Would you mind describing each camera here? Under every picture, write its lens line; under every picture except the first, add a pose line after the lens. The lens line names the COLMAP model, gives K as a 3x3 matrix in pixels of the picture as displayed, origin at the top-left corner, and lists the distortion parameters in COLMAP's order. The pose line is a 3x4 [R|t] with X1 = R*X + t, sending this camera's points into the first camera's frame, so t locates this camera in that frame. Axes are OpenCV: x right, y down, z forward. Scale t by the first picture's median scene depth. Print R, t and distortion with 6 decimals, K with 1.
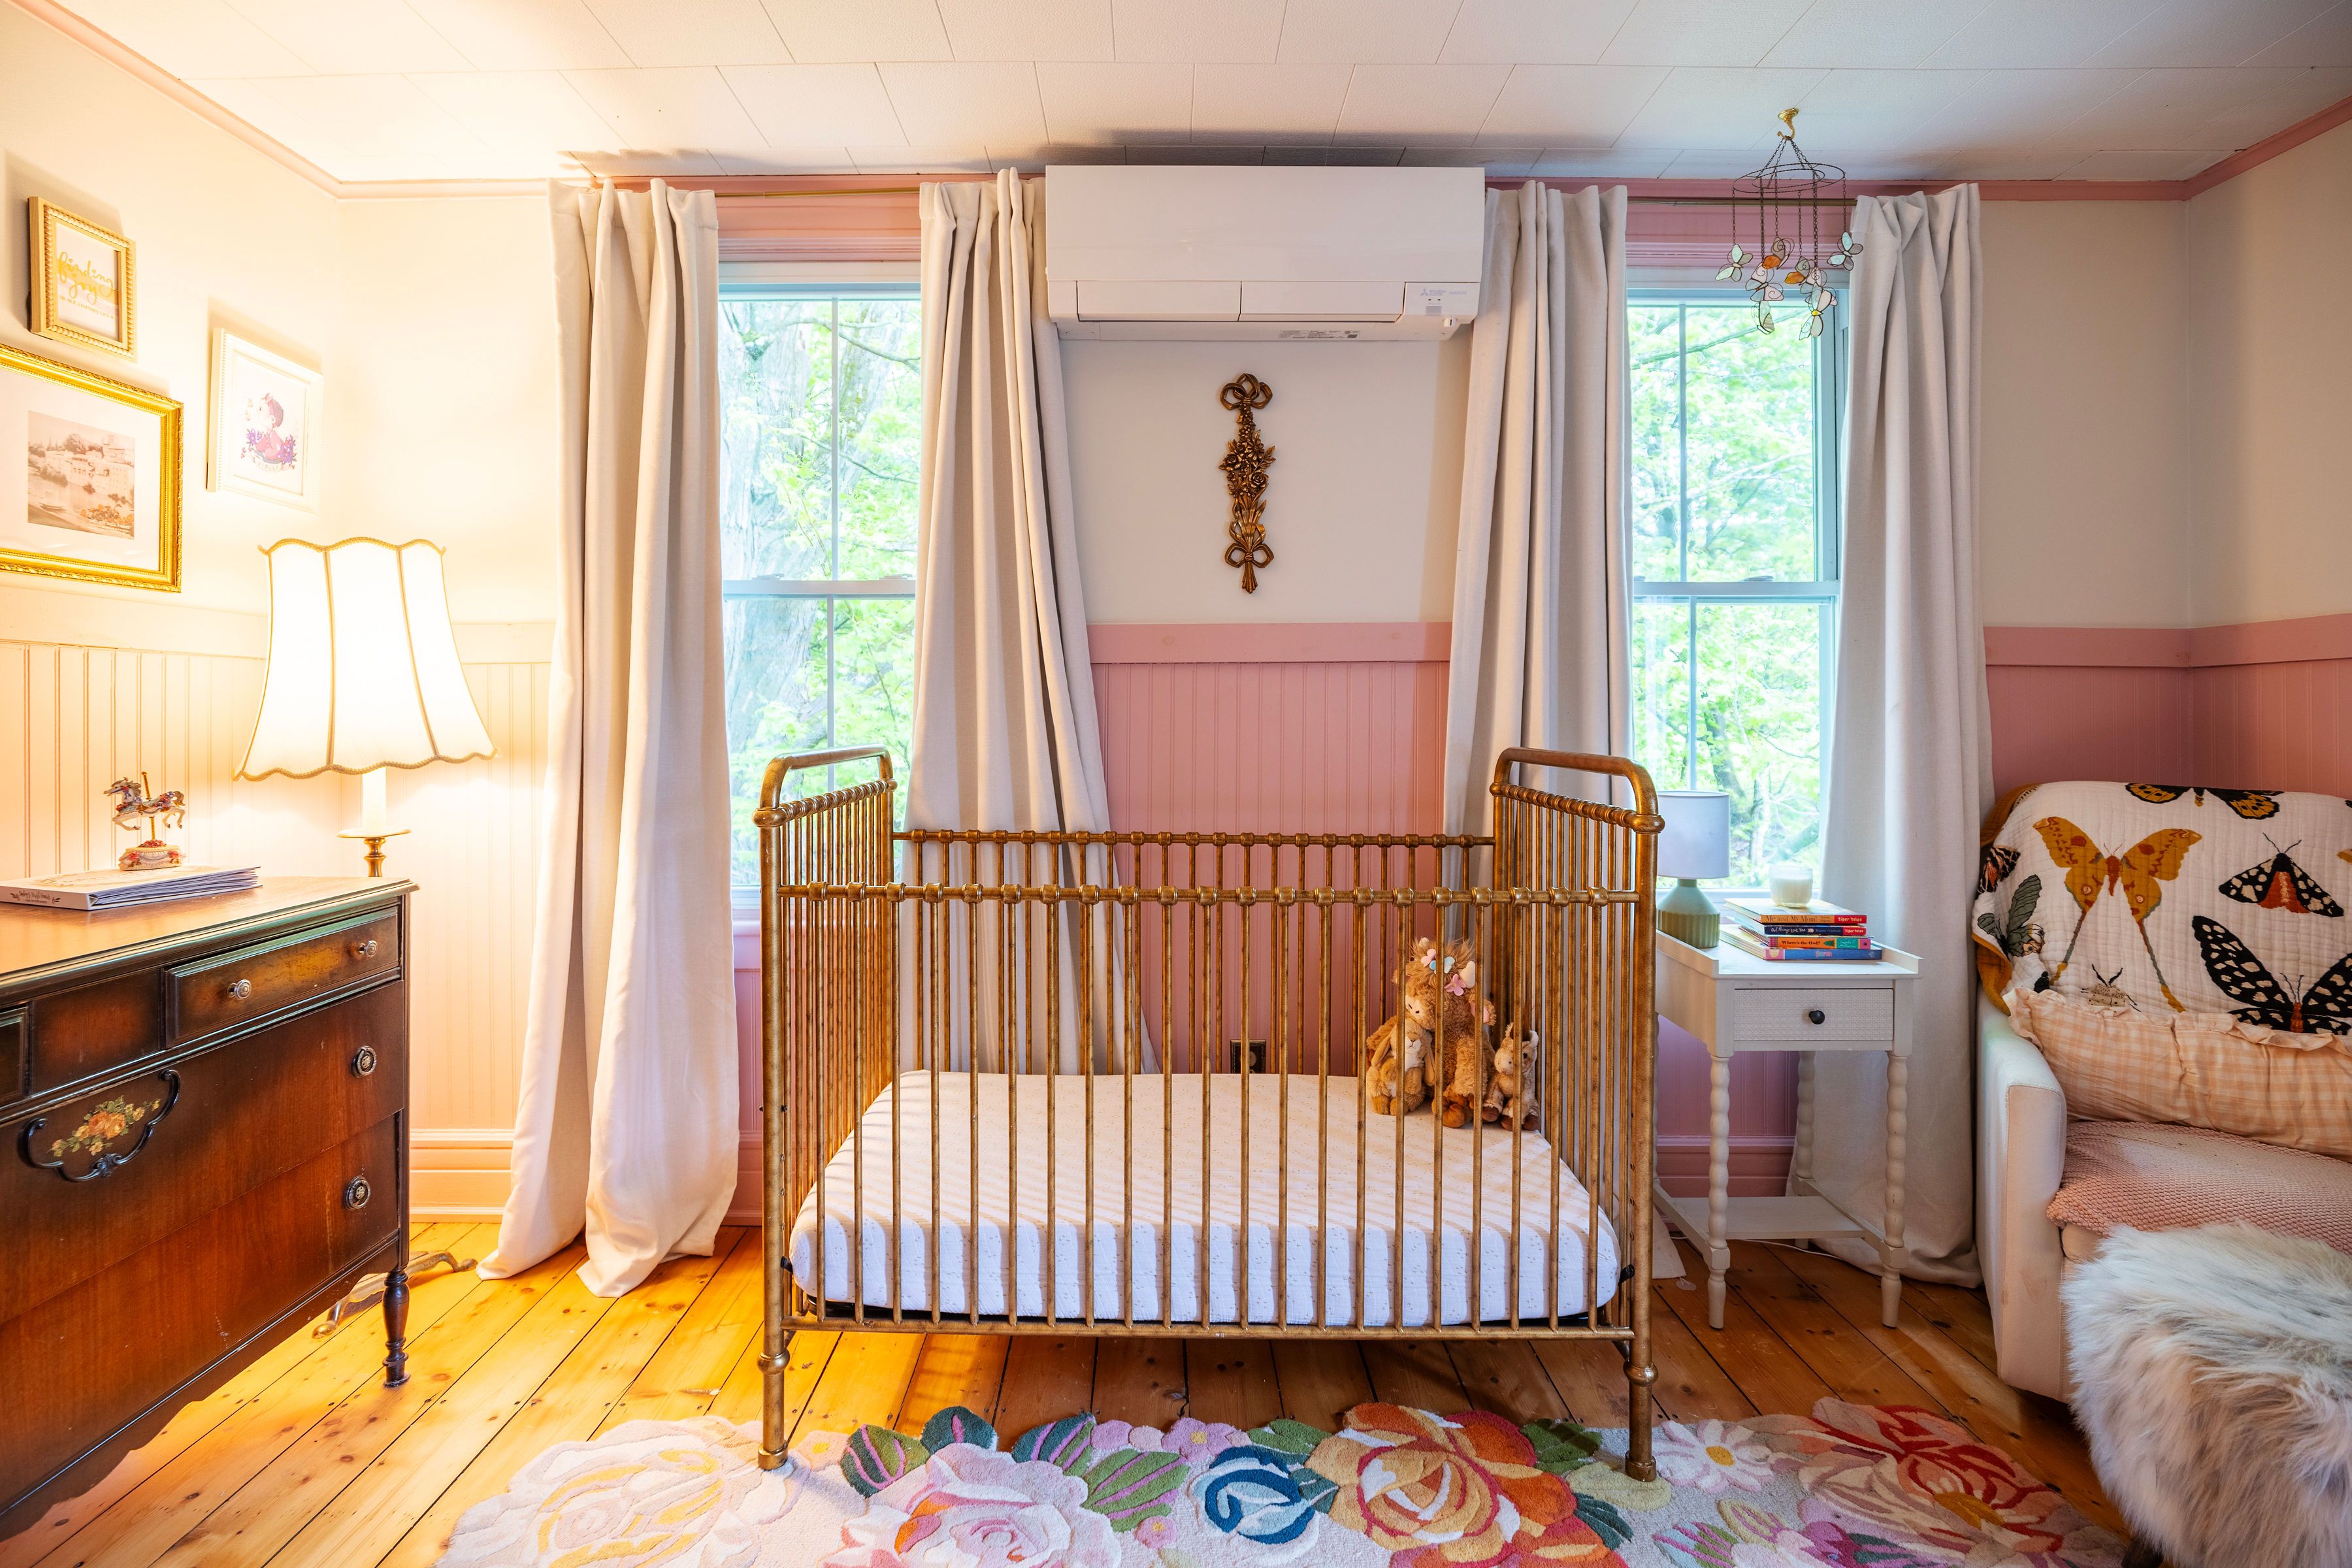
lens RADIAL K [[1094.0, 0, 1139.7], [0, 1094.0, 717.4], [0, 0, 1]] dist [-0.002887, 0.000764]
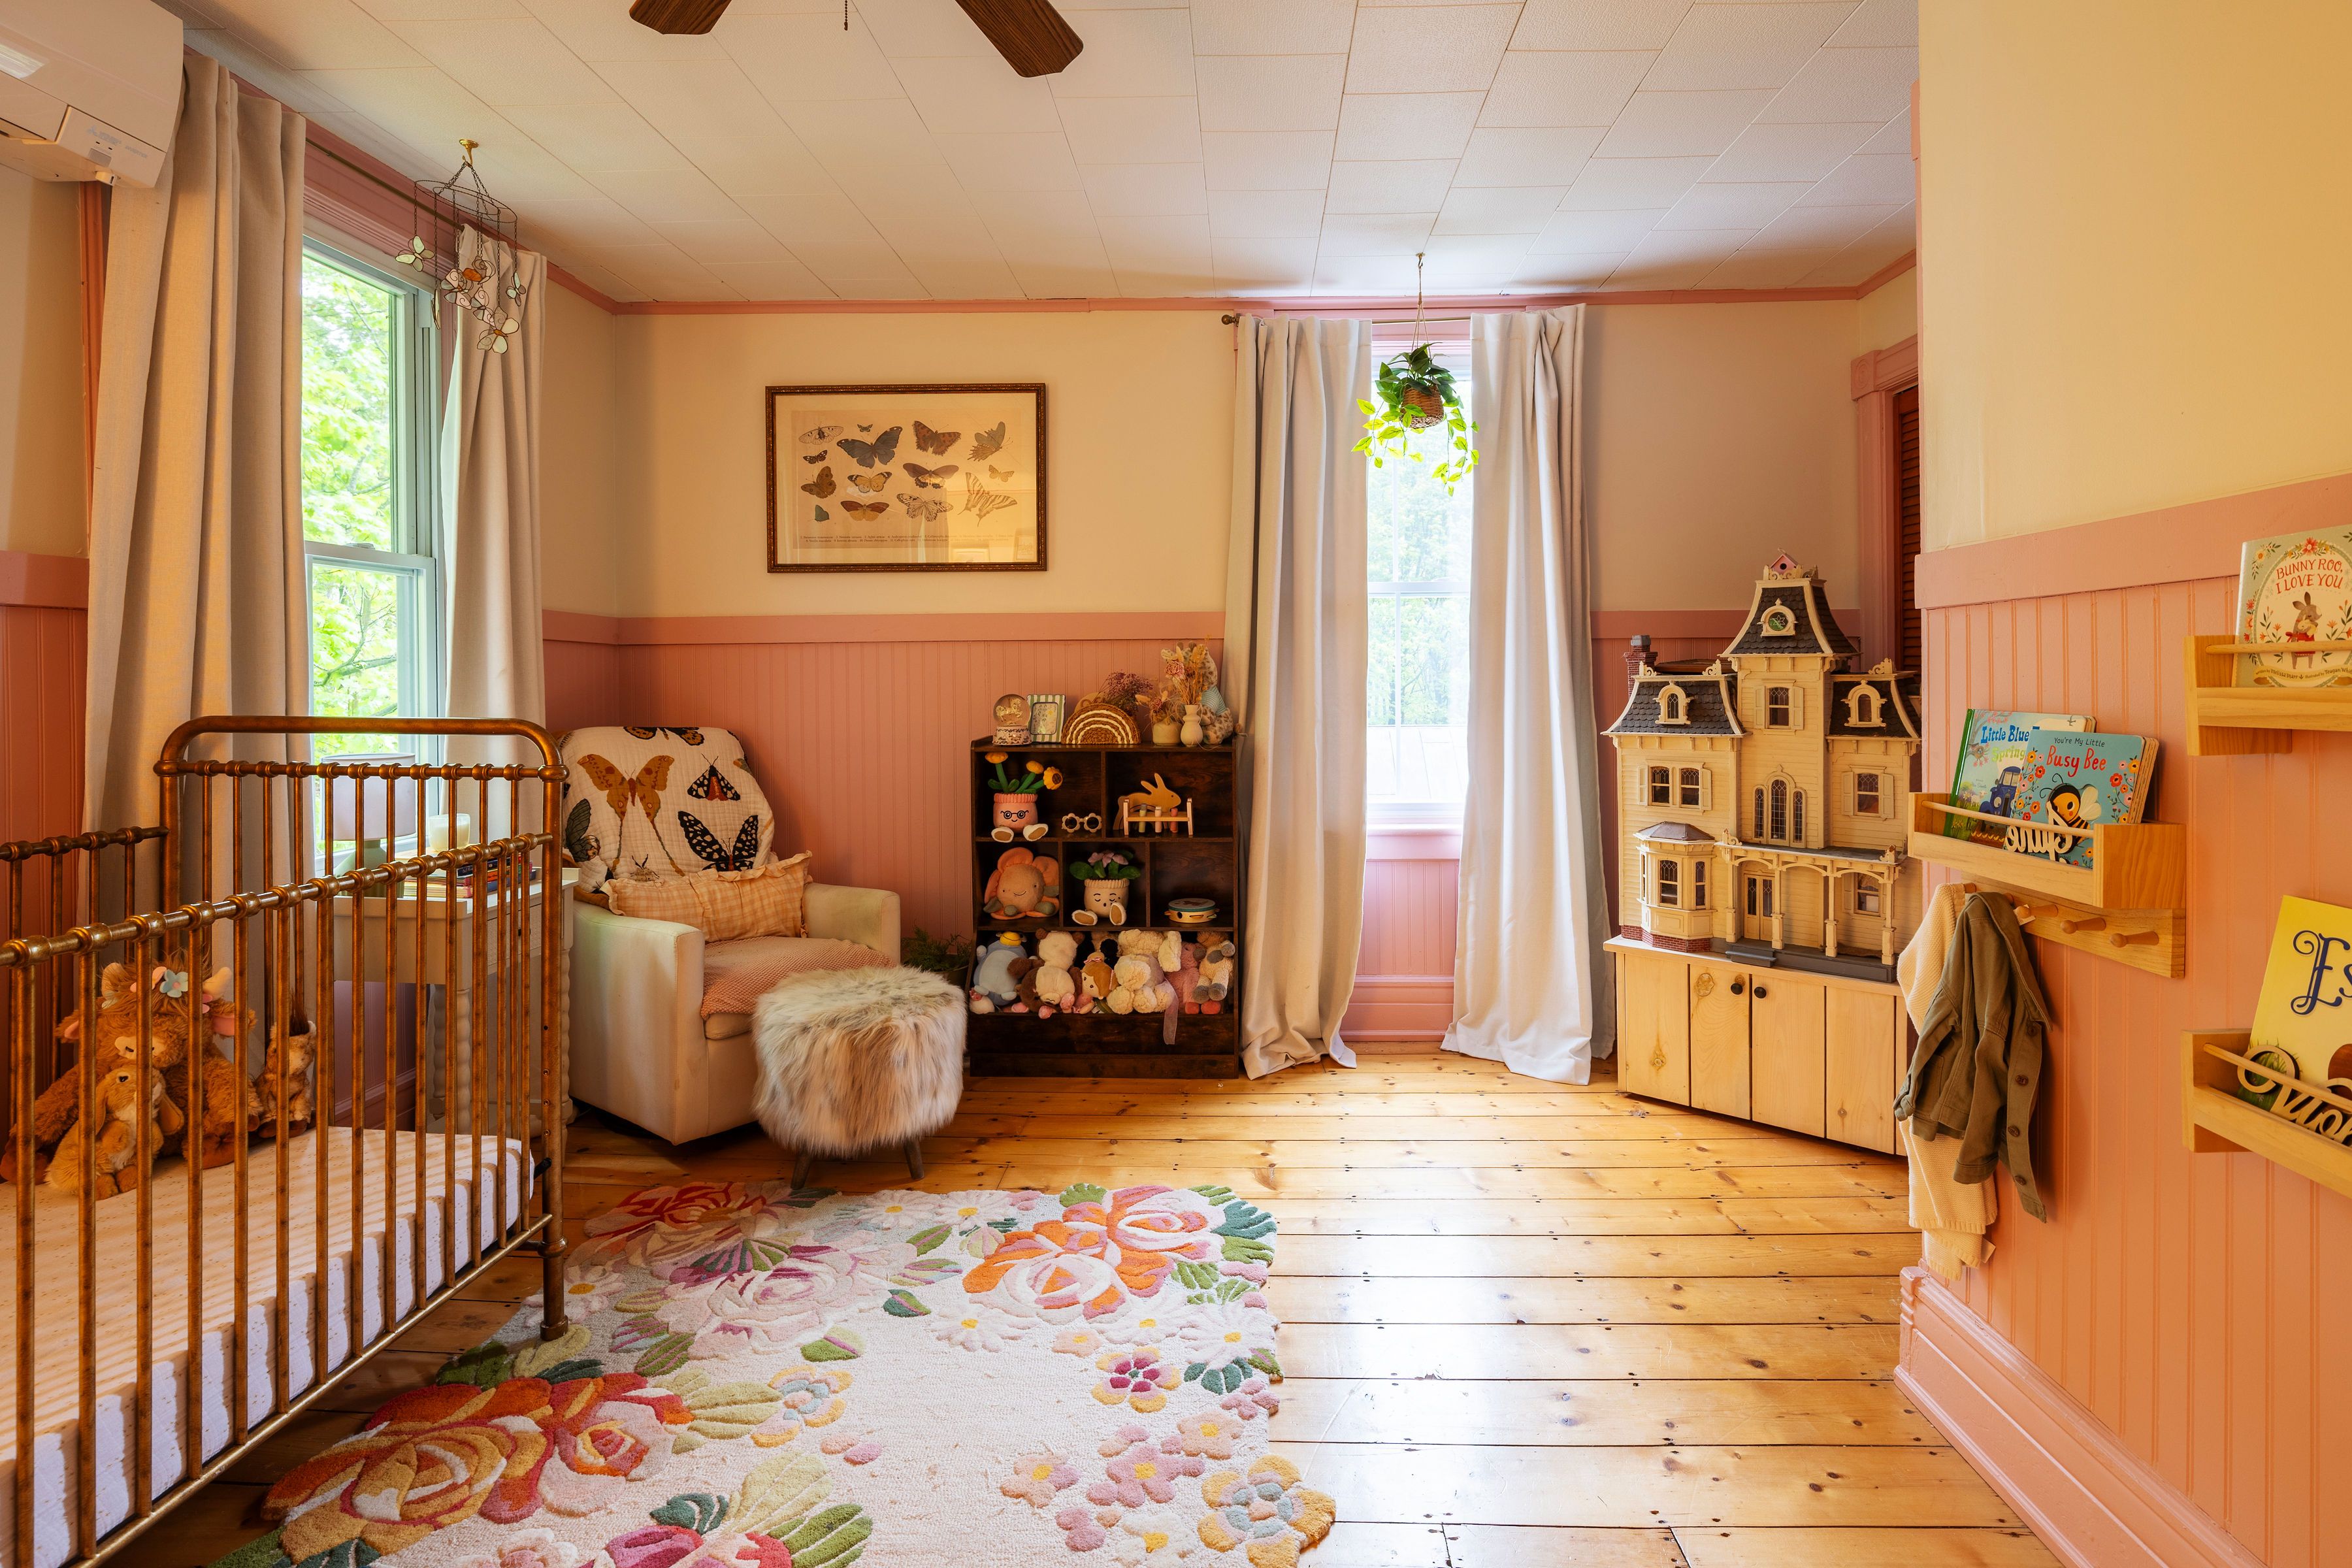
lens RADIAL K [[1124.6, 0, 1174.8], [0, 1124.6, 682.6], [0, 0, 1]] dist [-0.000786, 0.000179]
pose [[0.068464, -0.004011, 0.997646, -0.585614], [-0.001652, 0.999990, 0.004134, -0.004957], [-0.997652, -0.001931, 0.068456, 0.224579]]
